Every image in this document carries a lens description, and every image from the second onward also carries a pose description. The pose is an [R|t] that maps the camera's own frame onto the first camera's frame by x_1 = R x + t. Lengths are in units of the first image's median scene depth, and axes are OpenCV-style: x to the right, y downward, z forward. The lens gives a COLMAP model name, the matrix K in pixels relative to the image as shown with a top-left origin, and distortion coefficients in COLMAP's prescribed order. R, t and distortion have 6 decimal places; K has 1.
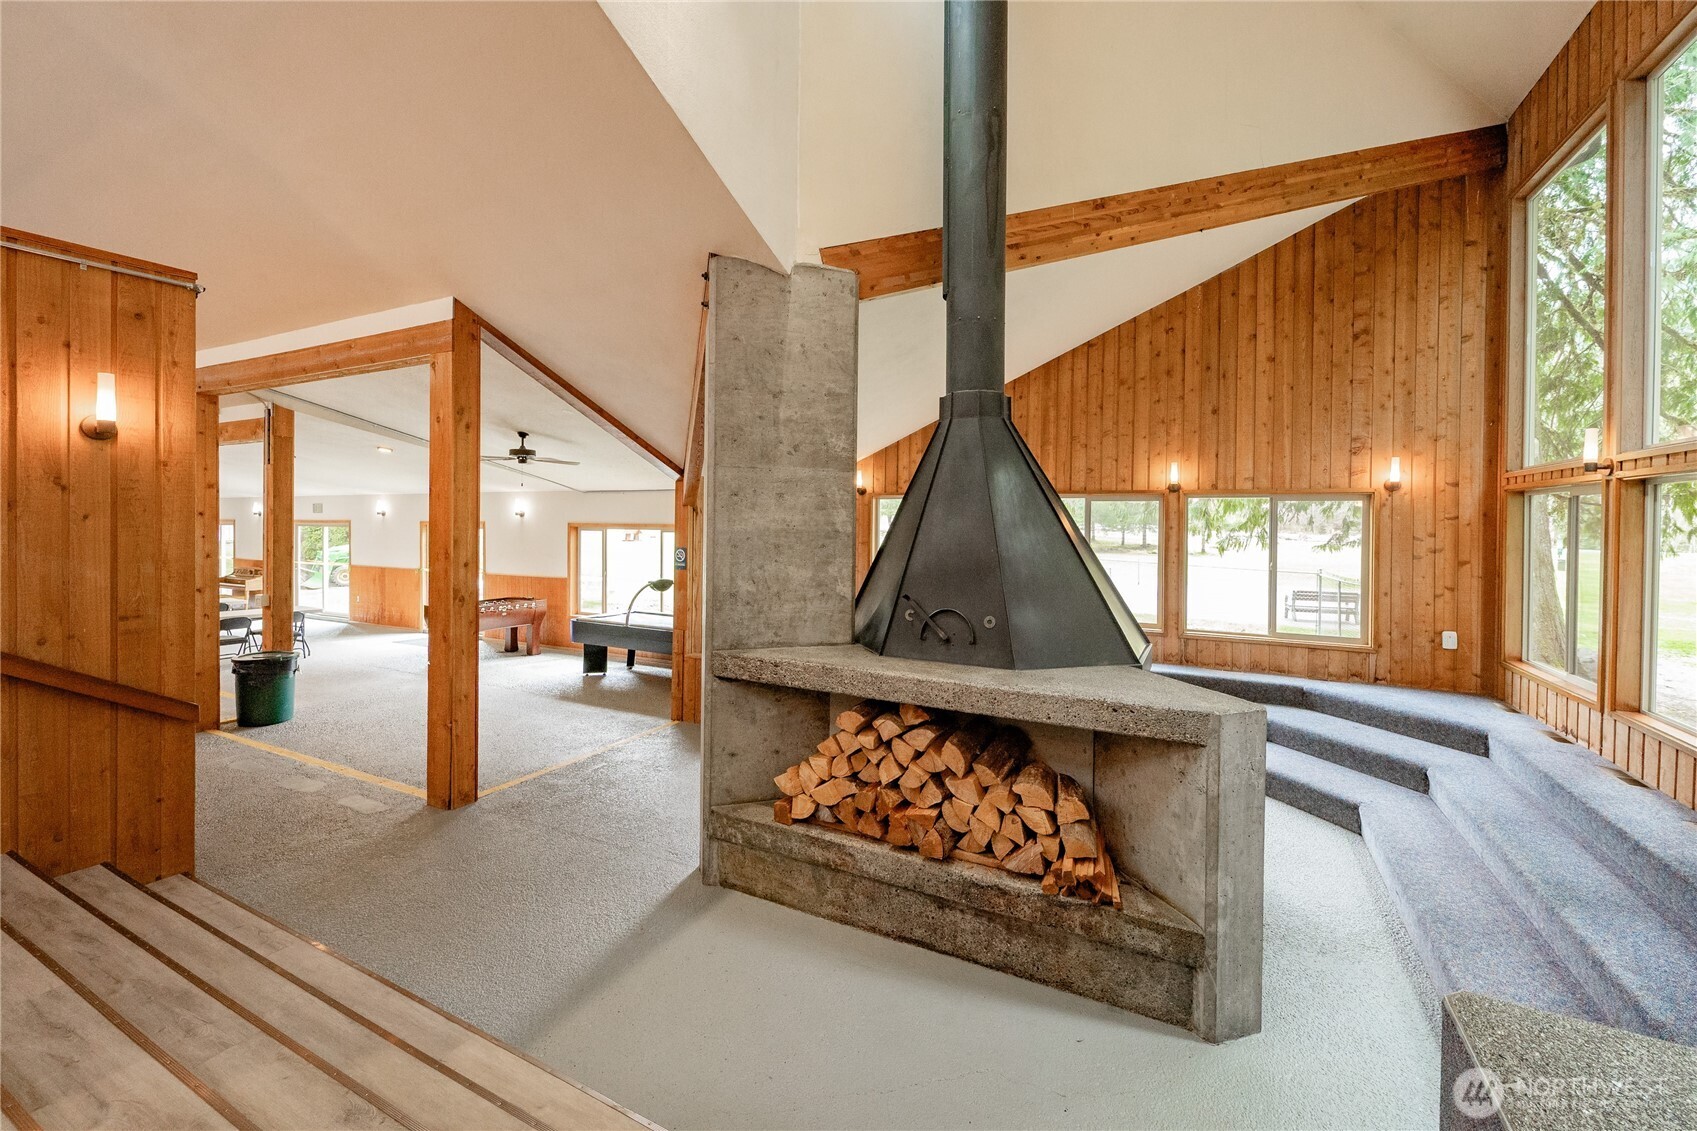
lens RADIAL K [[688.7, 0, 853.9], [0, 688.7, 527.6], [0, 0, 1]] dist [-0.001172, -0.000274]
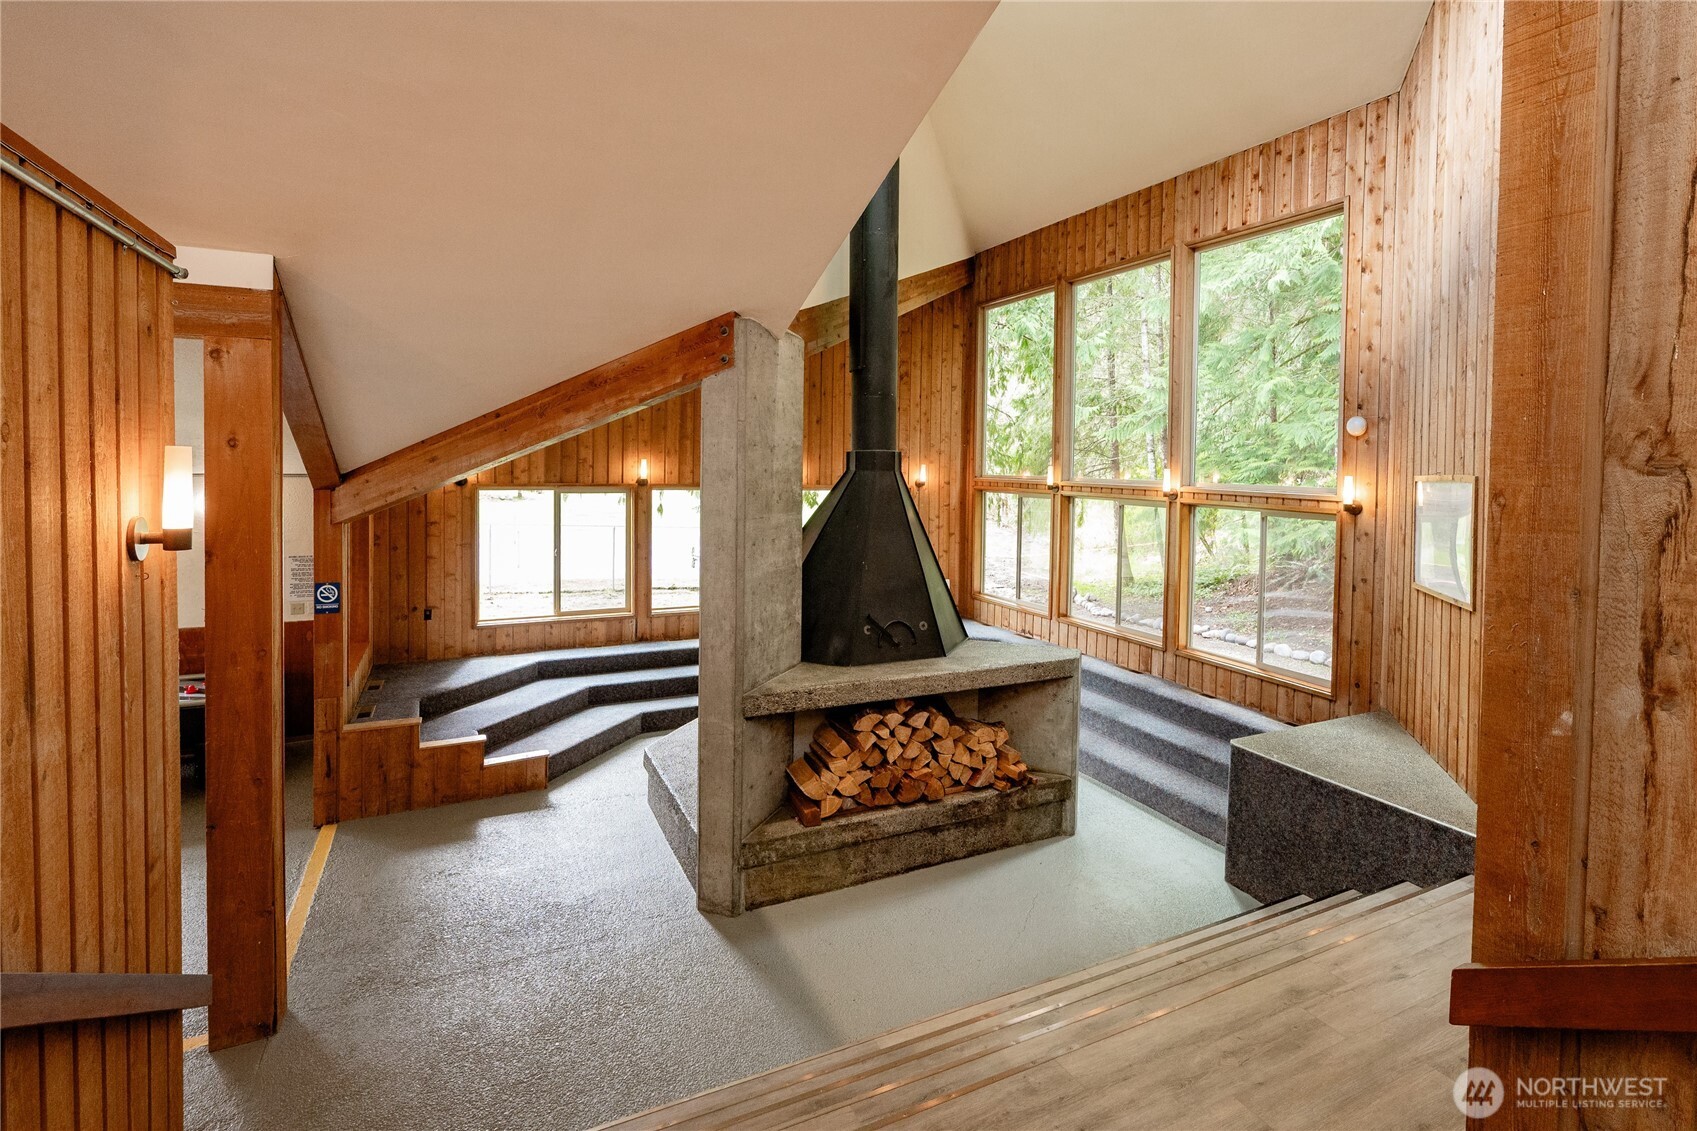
lens RADIAL K [[810.1, 0, 850.3], [0, 810.1, 493.0], [0, 0, 1]] dist [-0.000681, -0.000109]
pose [[0.607629, -0.032172, 0.793569, -1.153905], [-0.000104, 0.999176, 0.040587, -0.192330], [-0.794221, -0.024744, 0.607125, 0.134517]]
